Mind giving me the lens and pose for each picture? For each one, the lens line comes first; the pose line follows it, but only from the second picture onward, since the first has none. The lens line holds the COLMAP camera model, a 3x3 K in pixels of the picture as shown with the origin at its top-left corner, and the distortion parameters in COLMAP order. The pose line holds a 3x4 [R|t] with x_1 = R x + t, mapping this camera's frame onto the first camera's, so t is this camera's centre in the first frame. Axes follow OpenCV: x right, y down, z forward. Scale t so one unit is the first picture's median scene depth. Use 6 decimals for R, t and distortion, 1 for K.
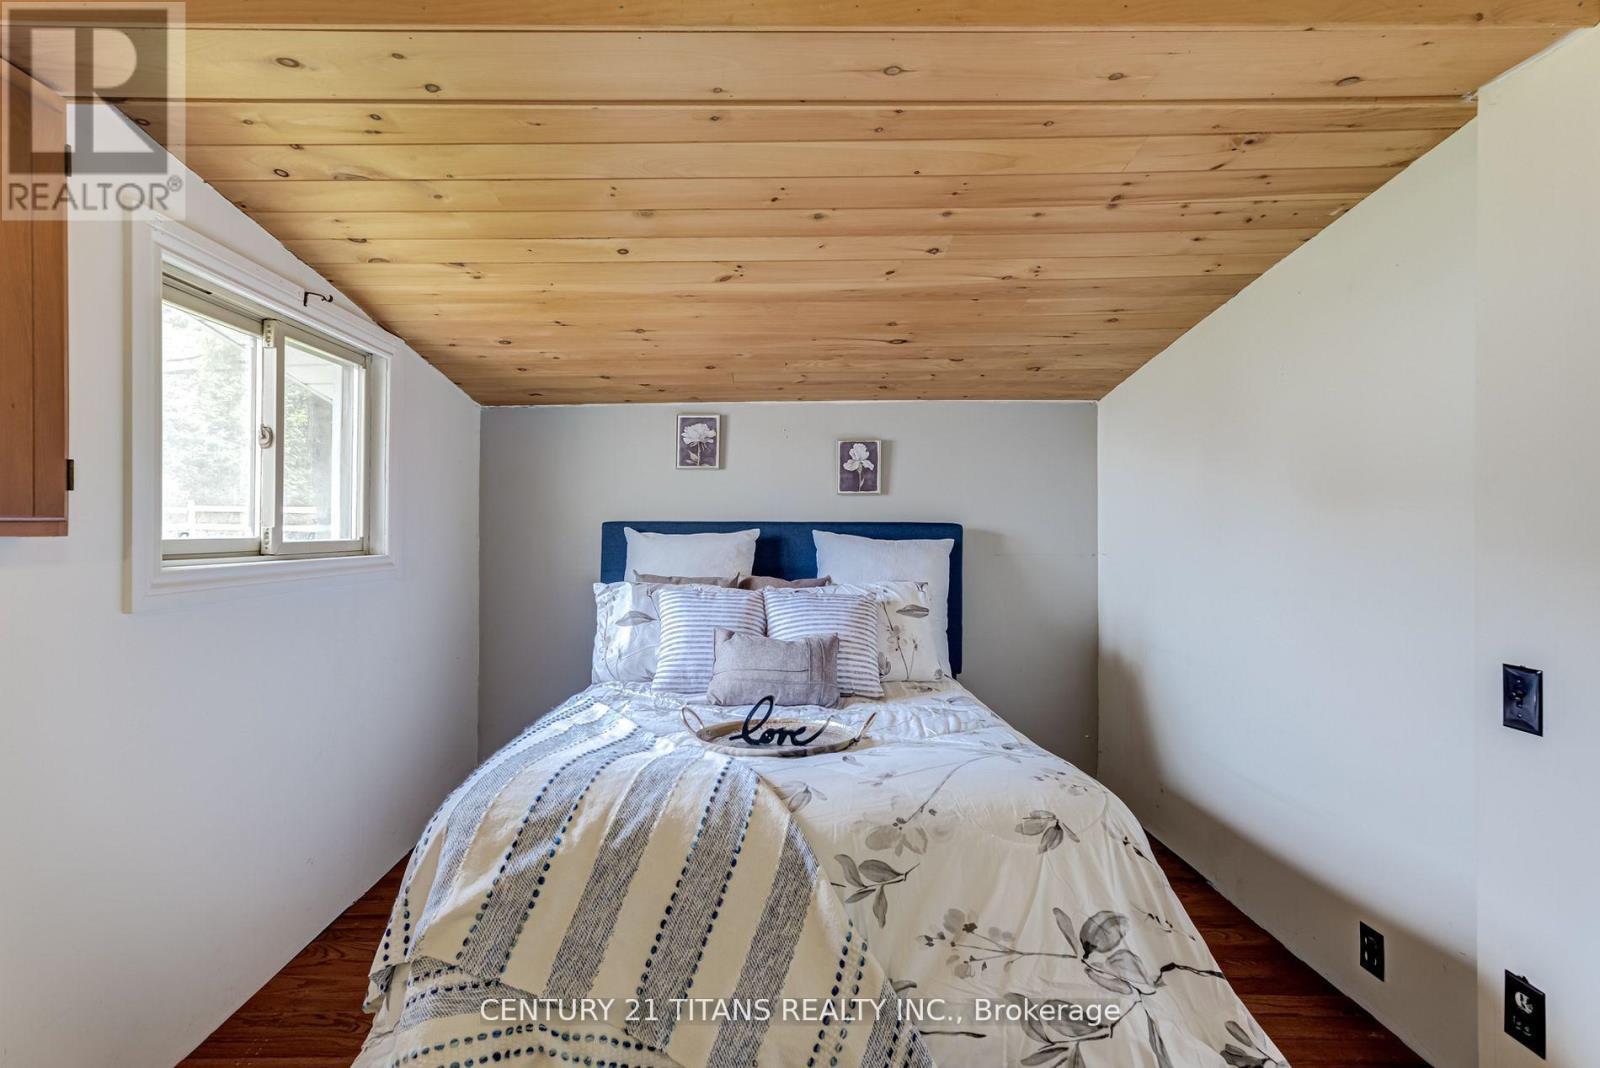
lens RADIAL K [[735.7, 0, 804.4], [0, 735.7, 523.8], [0, 0, 1]] dist [-0.000813, 0.004375]
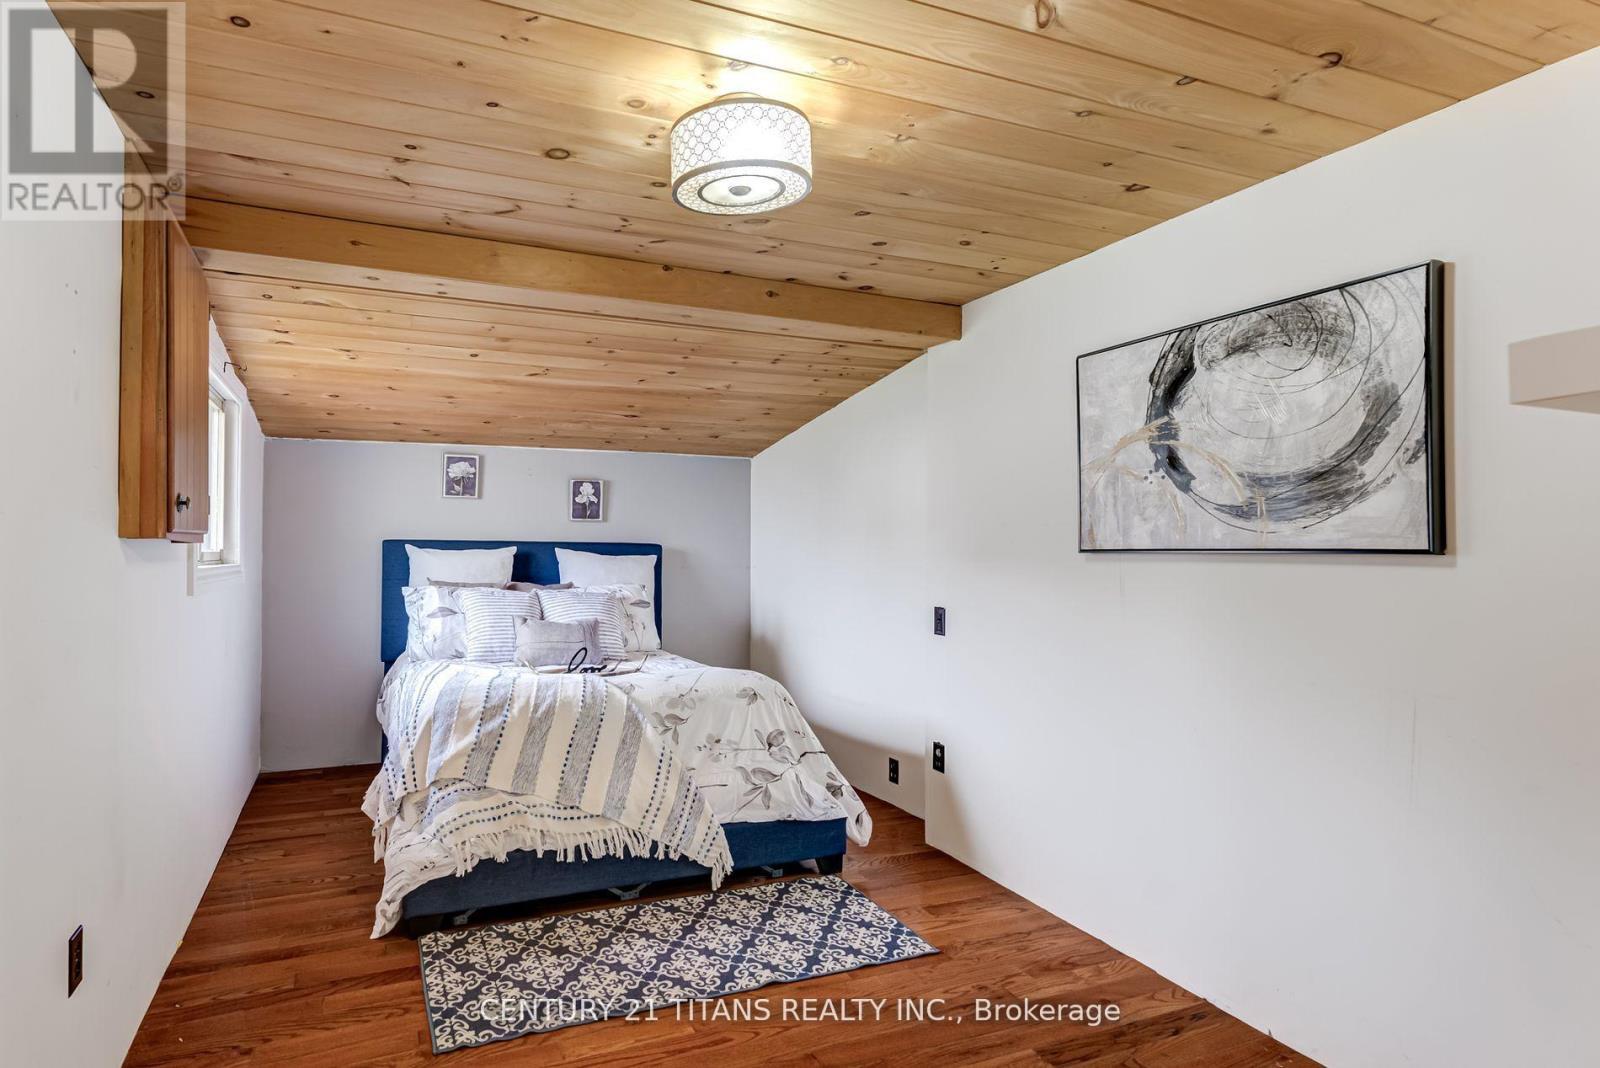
lens RADIAL K [[972.1, 0, 795.1], [0, 972.1, 541.3], [0, 0, 1]] dist [0.000292, 0.000190]
pose [[0.885175, 0.011562, 0.465115, -0.605572], [-0.007409, 0.999915, -0.010756, 0.017628], [-0.465200, 0.006075, 0.885185, -1.064536]]
